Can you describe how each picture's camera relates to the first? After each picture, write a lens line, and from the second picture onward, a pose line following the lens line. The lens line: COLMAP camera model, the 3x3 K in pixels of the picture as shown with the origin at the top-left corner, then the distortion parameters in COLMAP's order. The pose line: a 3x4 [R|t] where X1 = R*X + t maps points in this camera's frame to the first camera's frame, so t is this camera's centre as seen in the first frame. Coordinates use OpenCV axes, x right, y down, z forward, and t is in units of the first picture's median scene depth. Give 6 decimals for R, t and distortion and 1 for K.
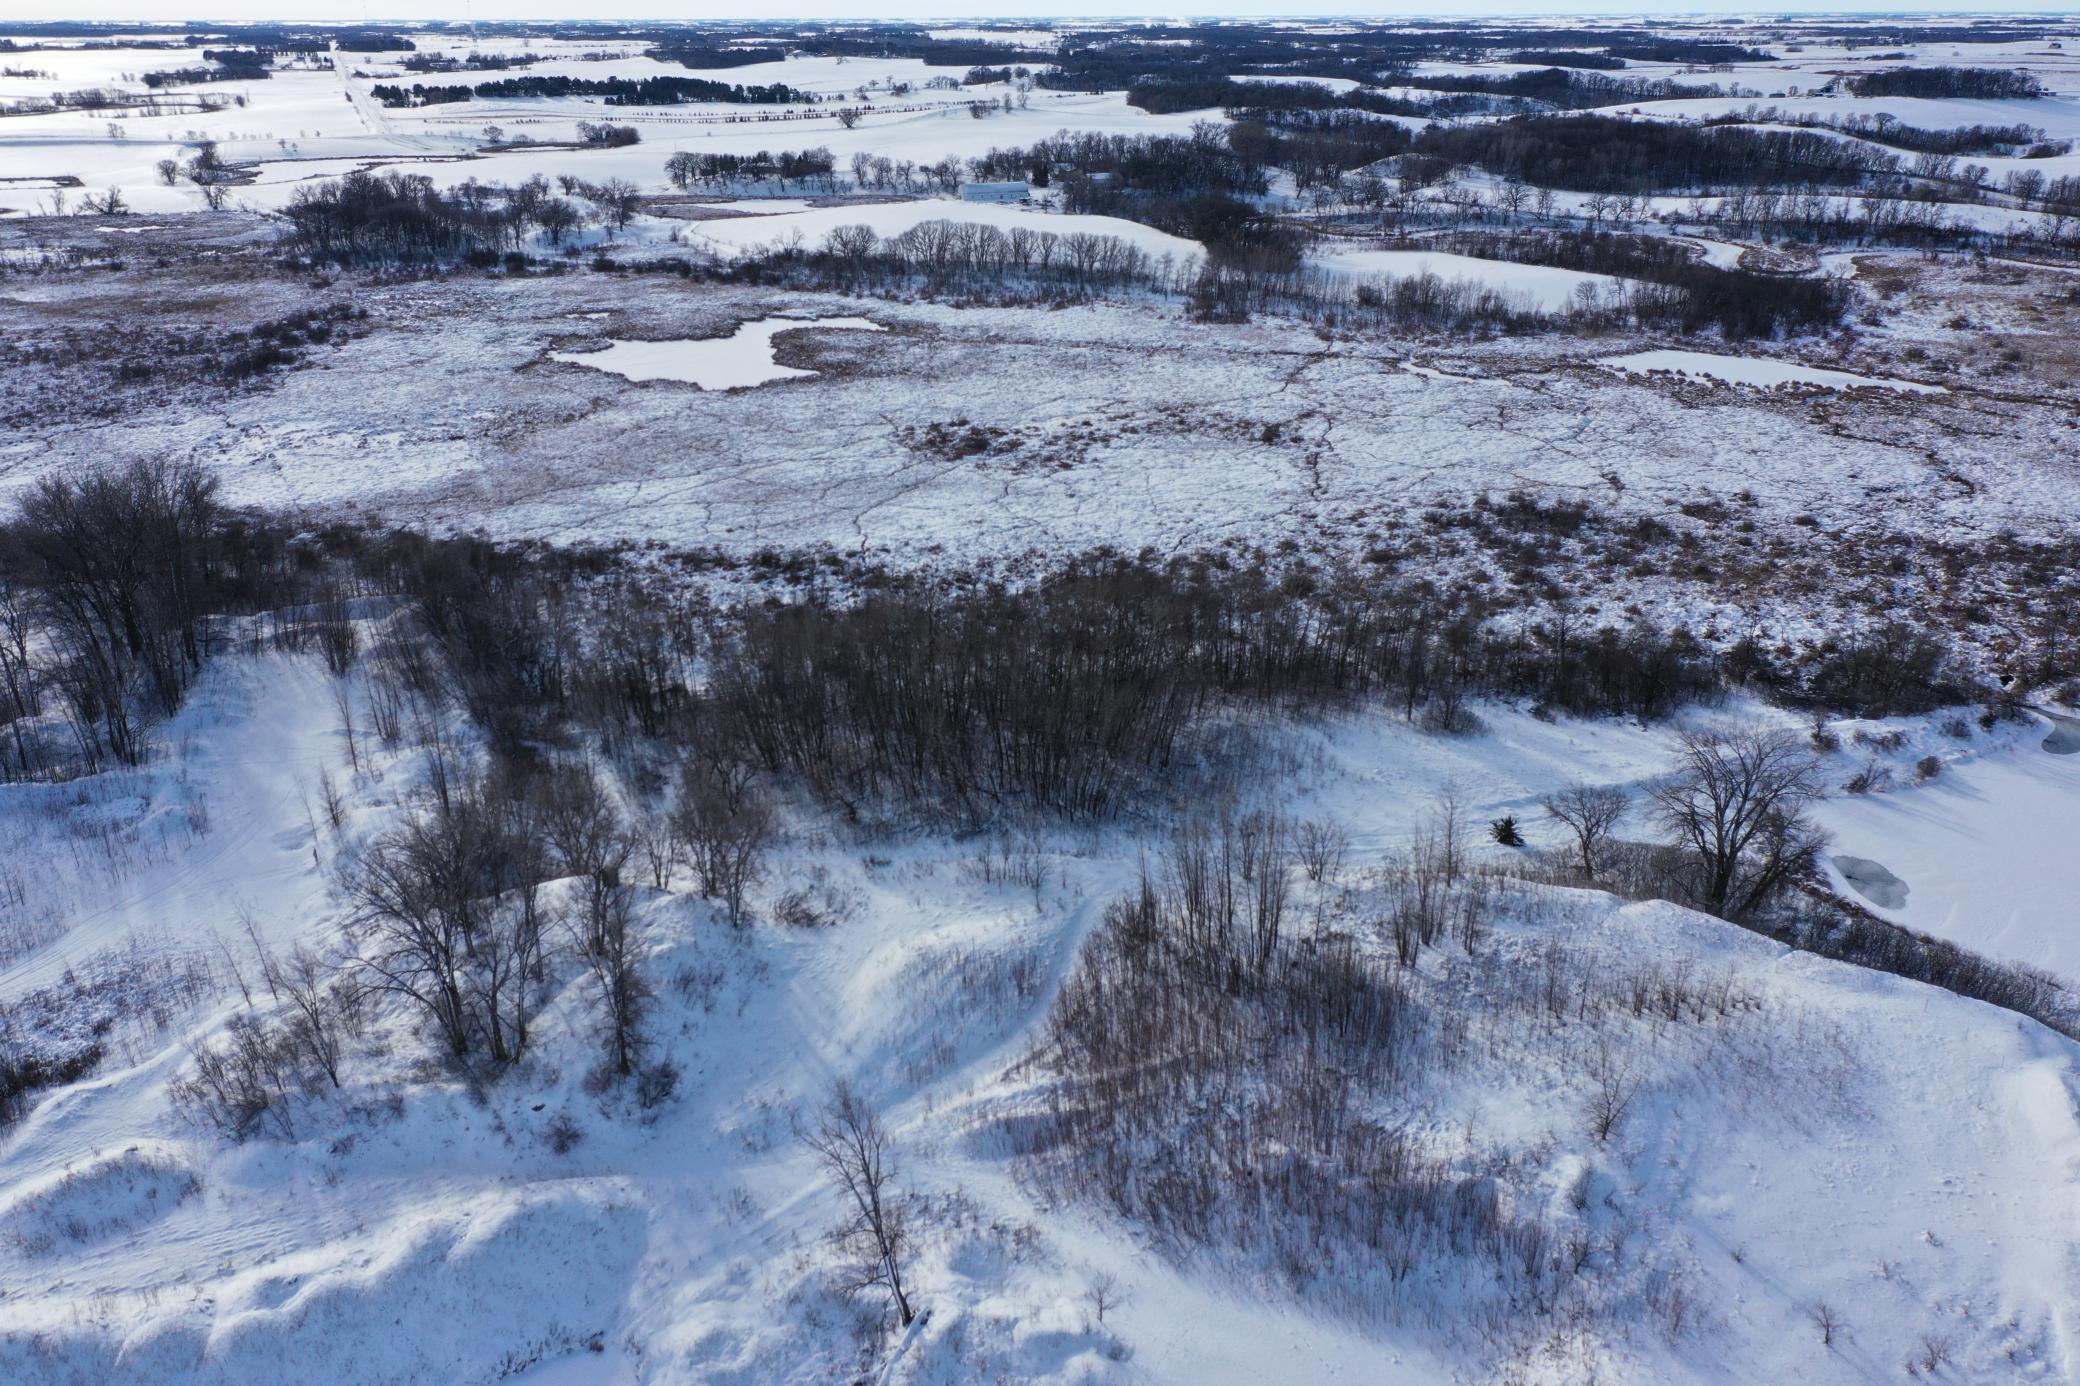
lens RADIAL K [[1595.9, 0, 1050.5], [0, 1595.9, 714.8], [0, 0, 1]] dist [-0.006576, 0.011783]
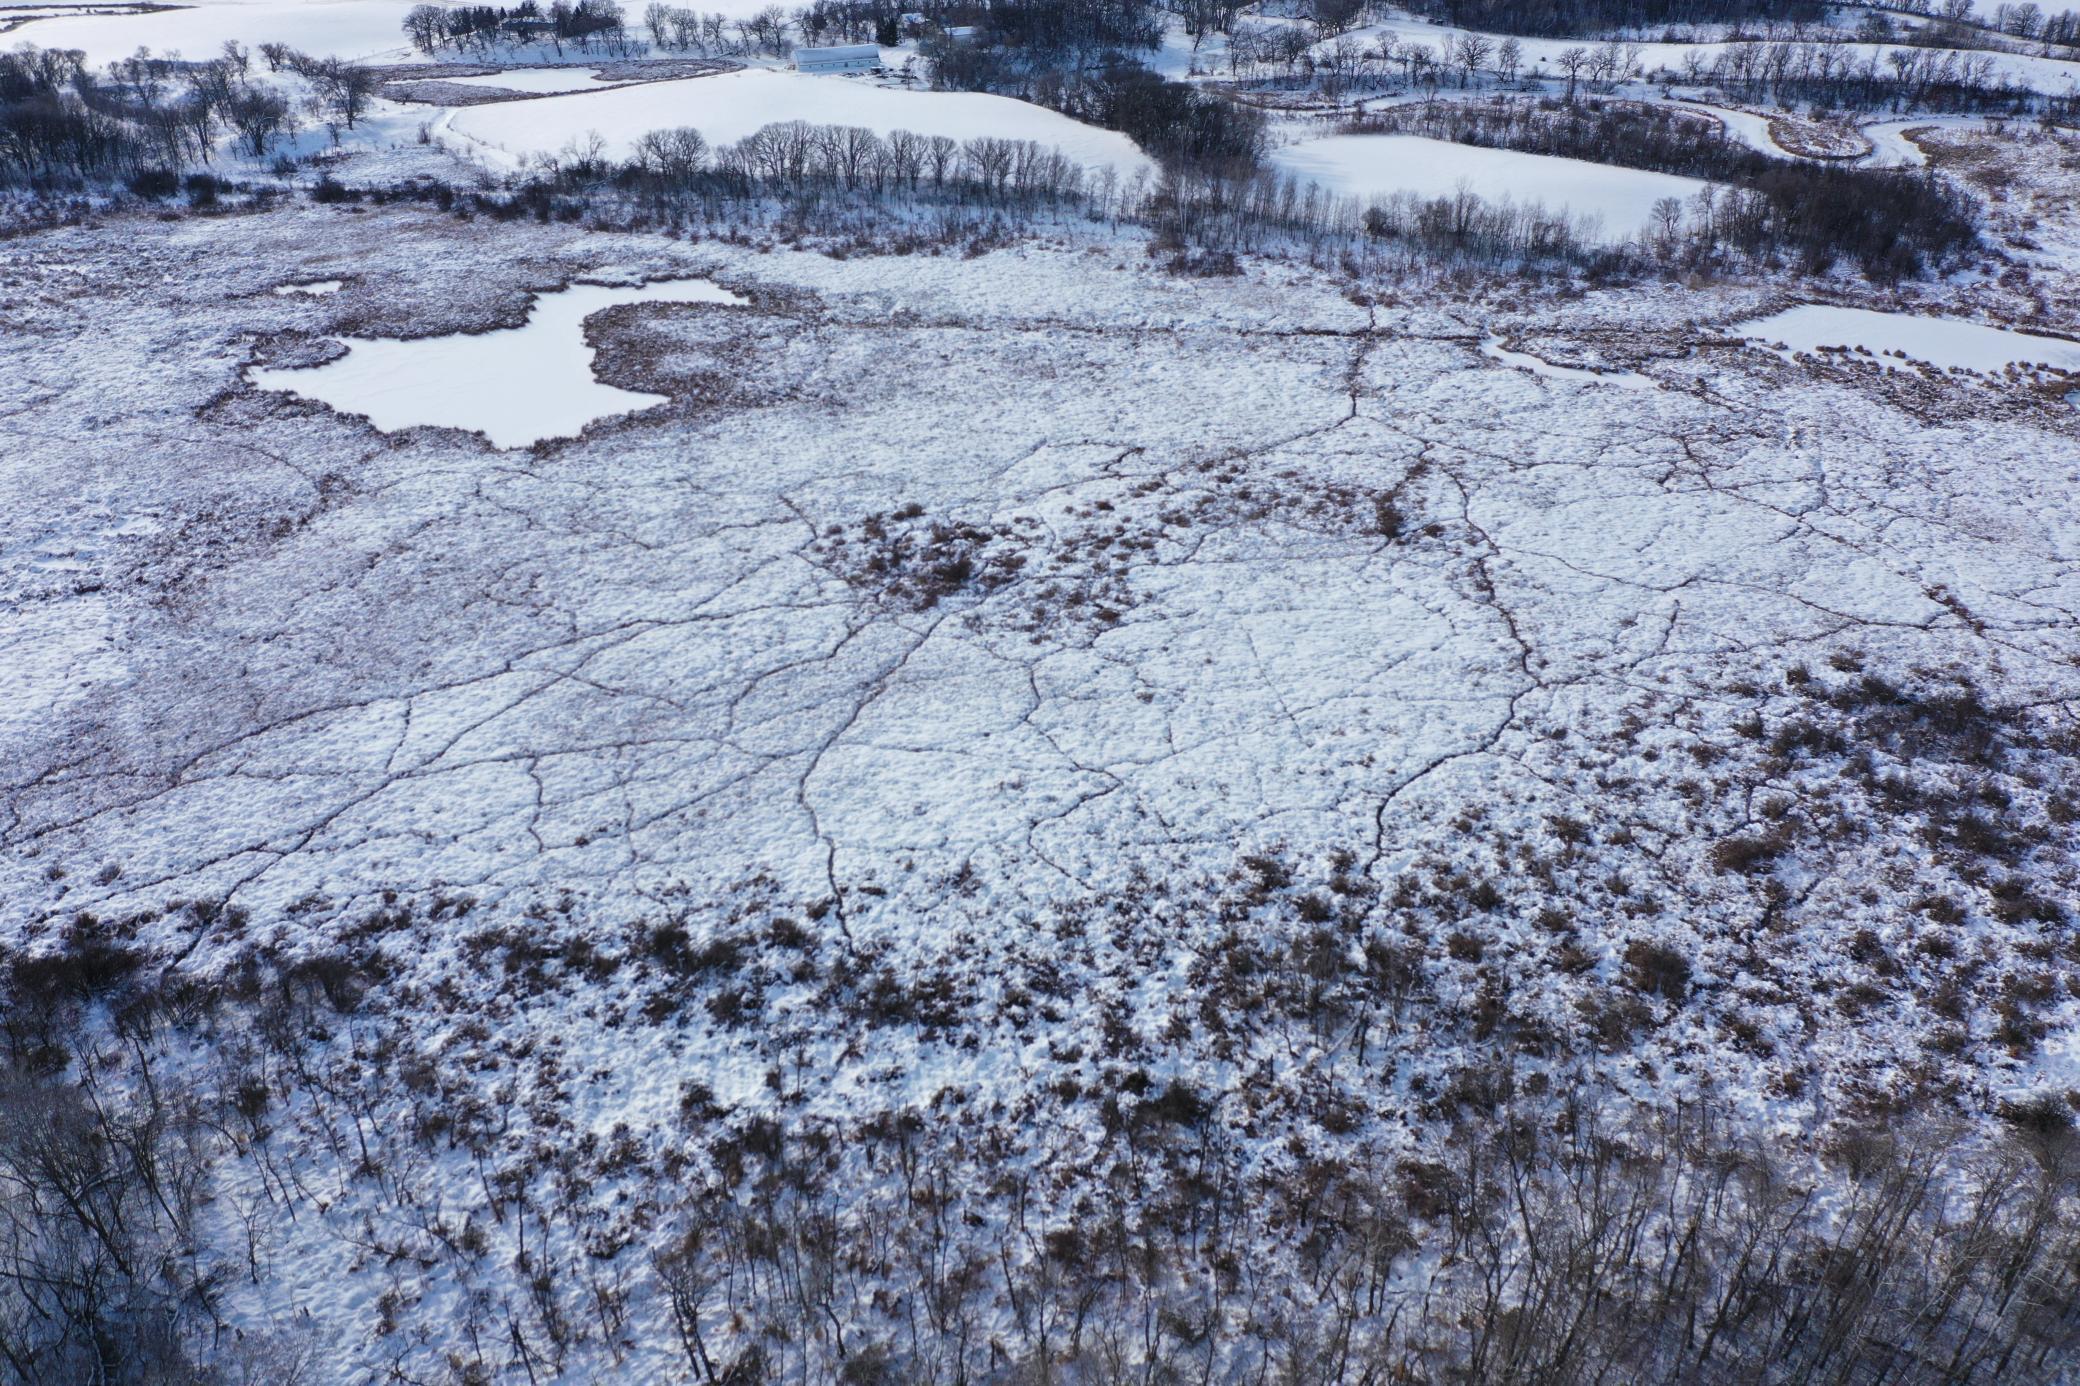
lens RADIAL K [[1595.9, 0, 1060.5], [0, 1595.9, 734.7], [0, 0, 1]] dist [-0.006576, 0.011783]
pose [[0.991349, -0.068661, 0.111861, -0.051254], [0.055369, 0.991483, 0.117882, -0.114235], [-0.119002, -0.110669, 0.986707, 0.234098]]
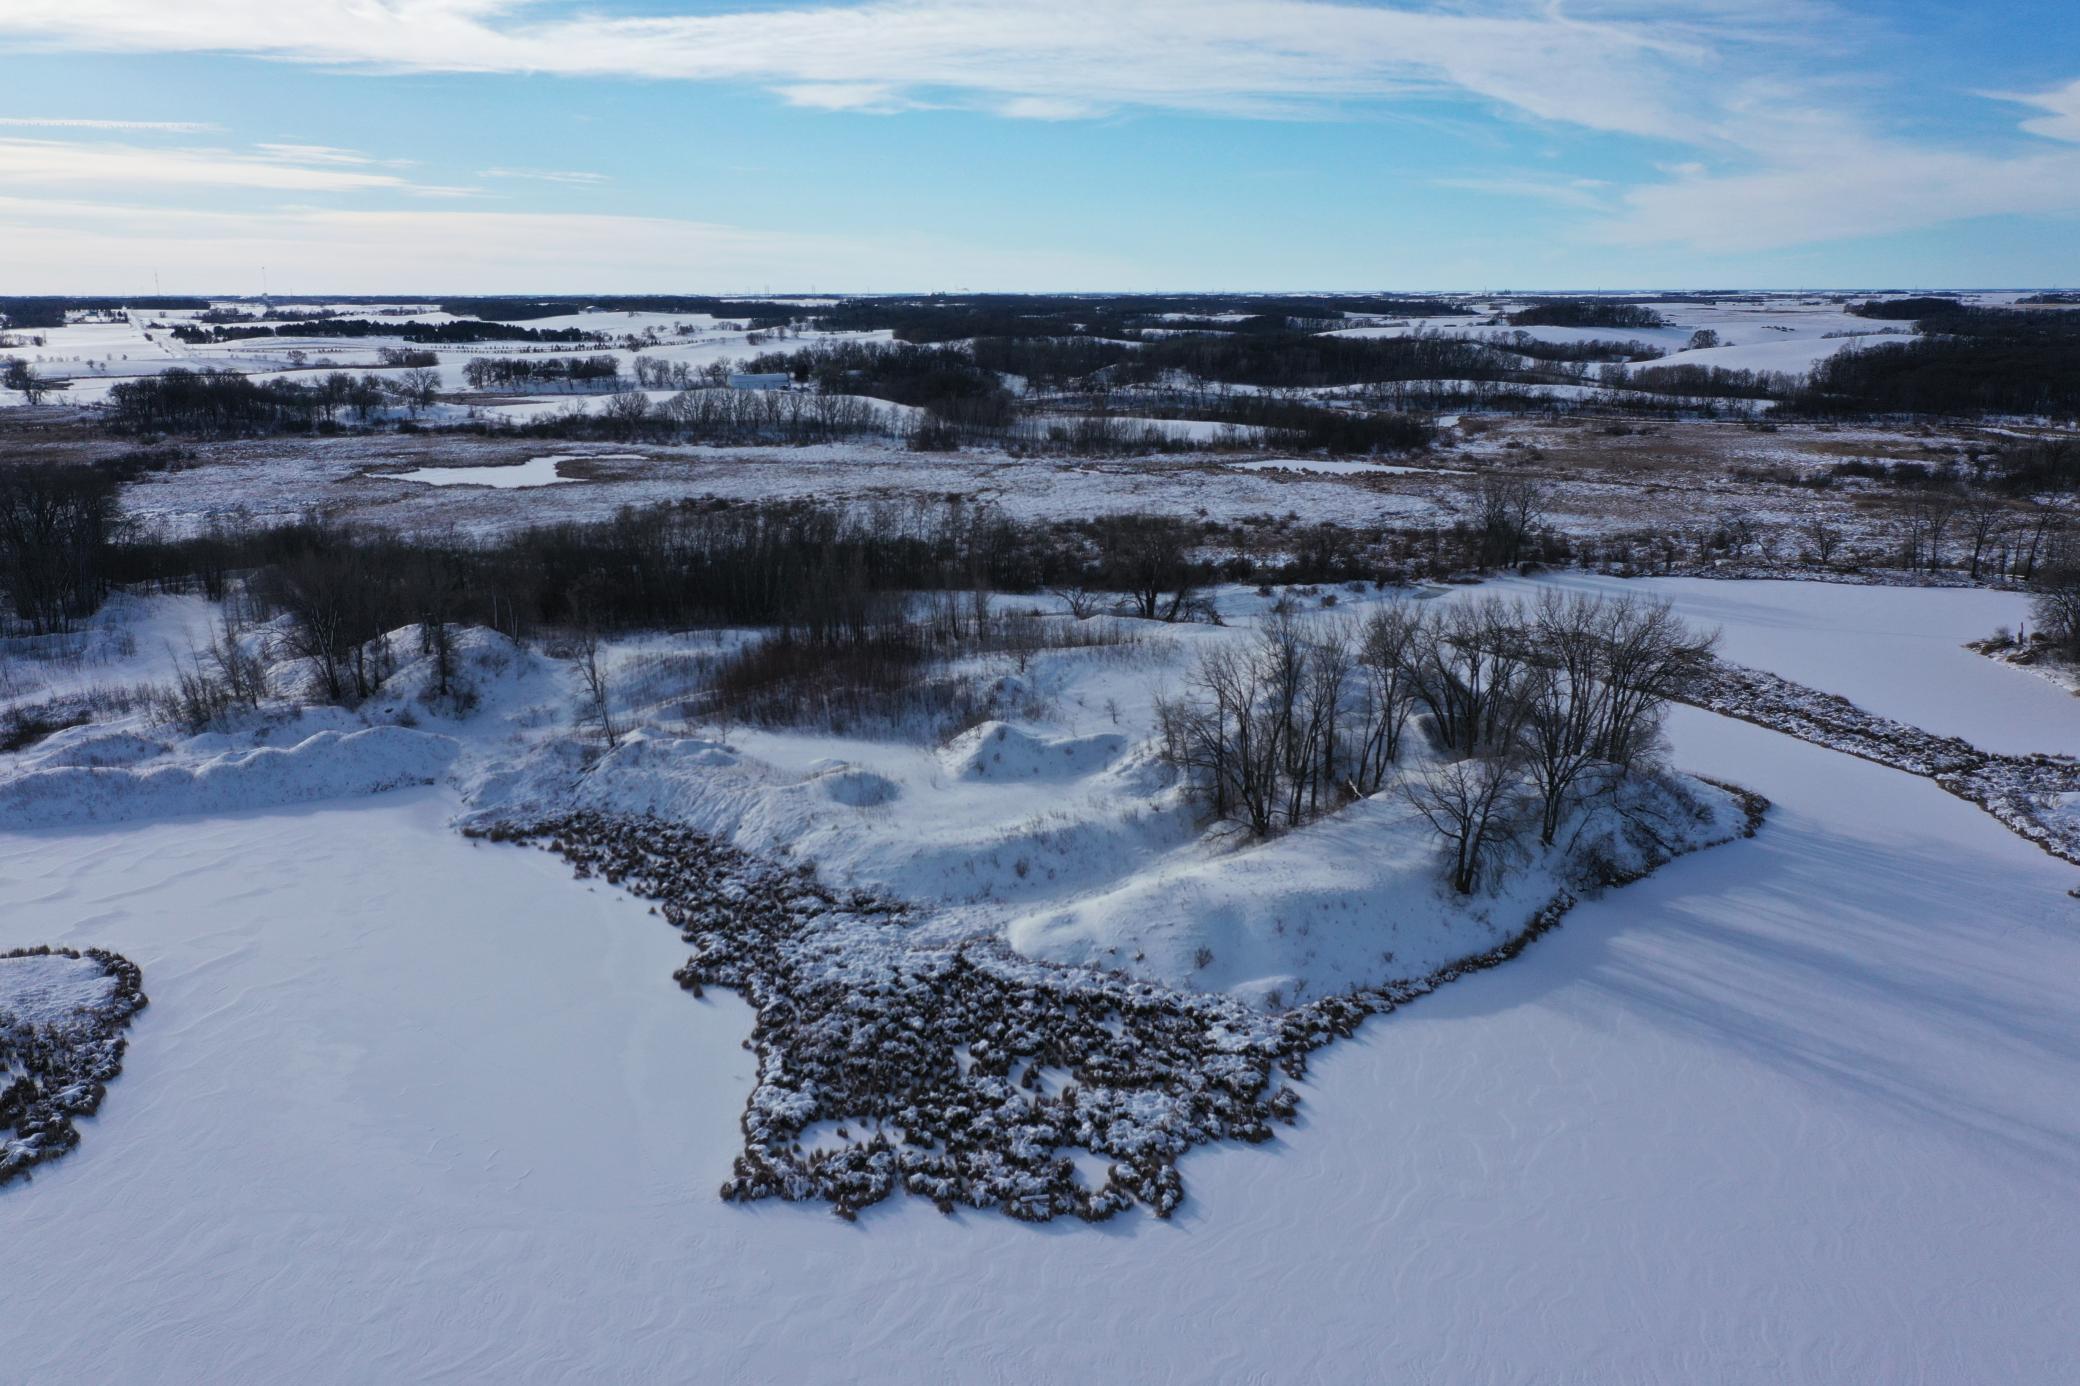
lens RADIAL K [[1595.9, 0, 1040.5], [0, 1595.9, 681.9], [0, 0, 1]] dist [-0.006576, 0.011783]
pose [[0.992608, -0.028091, 0.118070, 0.034600], [0.047952, 0.984465, -0.168908, 0.126021], [-0.111490, 0.173321, 0.978534, -0.158632]]
